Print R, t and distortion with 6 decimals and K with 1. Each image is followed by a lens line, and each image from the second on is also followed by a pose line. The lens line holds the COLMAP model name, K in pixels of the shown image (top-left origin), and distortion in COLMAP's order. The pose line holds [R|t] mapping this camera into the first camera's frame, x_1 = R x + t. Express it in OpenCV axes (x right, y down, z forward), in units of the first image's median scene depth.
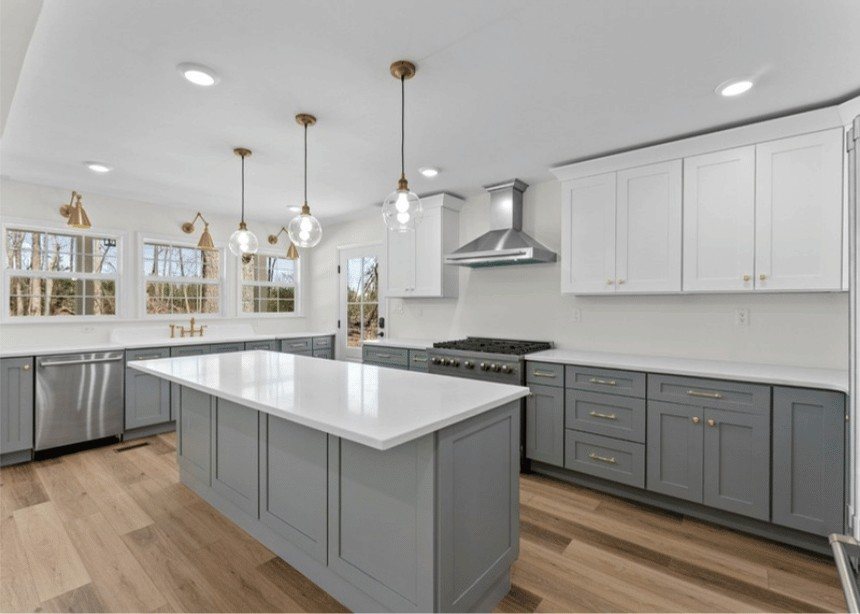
lens RADIAL K [[404.6, 0, 429.2], [0, 404.6, 307.7], [0, 0, 1]] dist [0.002752, 0.000514]
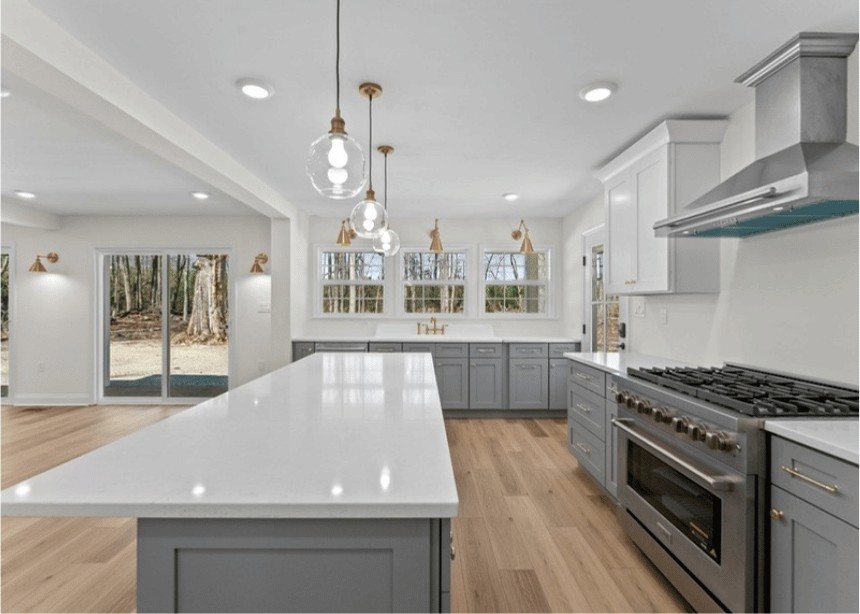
lens RADIAL K [[404.6, 0, 425.9], [0, 404.6, 300.2], [0, 0, 1]] dist [0.002752, 0.000514]
pose [[0.636217, -0.007905, -0.771469, 0.266354], [-0.006803, 0.999851, -0.015856, -0.002687], [0.771480, 0.015336, 0.636069, 0.337423]]
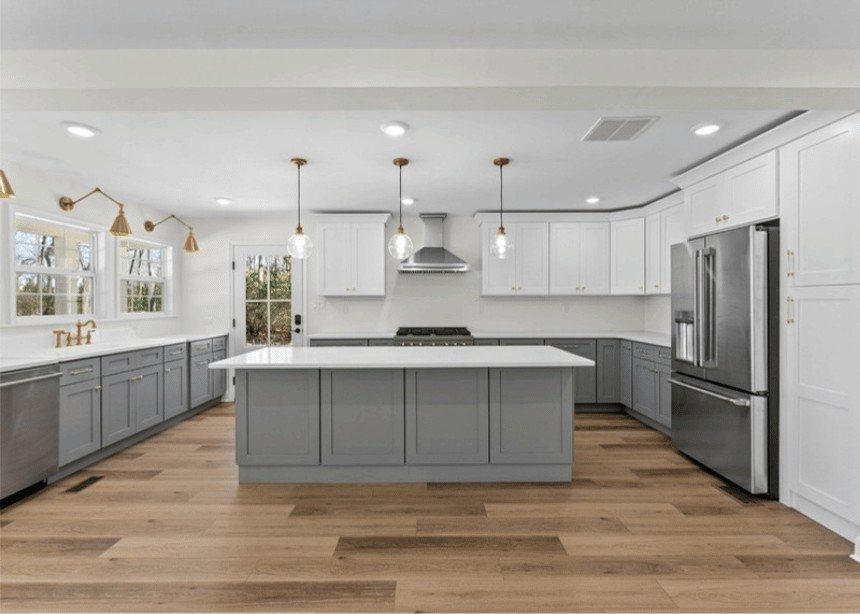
lens RADIAL K [[404.6, 0, 434.5], [0, 404.6, 306.7], [0, 0, 1]] dist [0.002752, 0.000514]
pose [[0.760569, -0.012063, 0.649145, -0.655574], [0.008376, 0.999926, 0.008767, -0.003408], [-0.649203, -0.001231, 0.760614, -0.040118]]
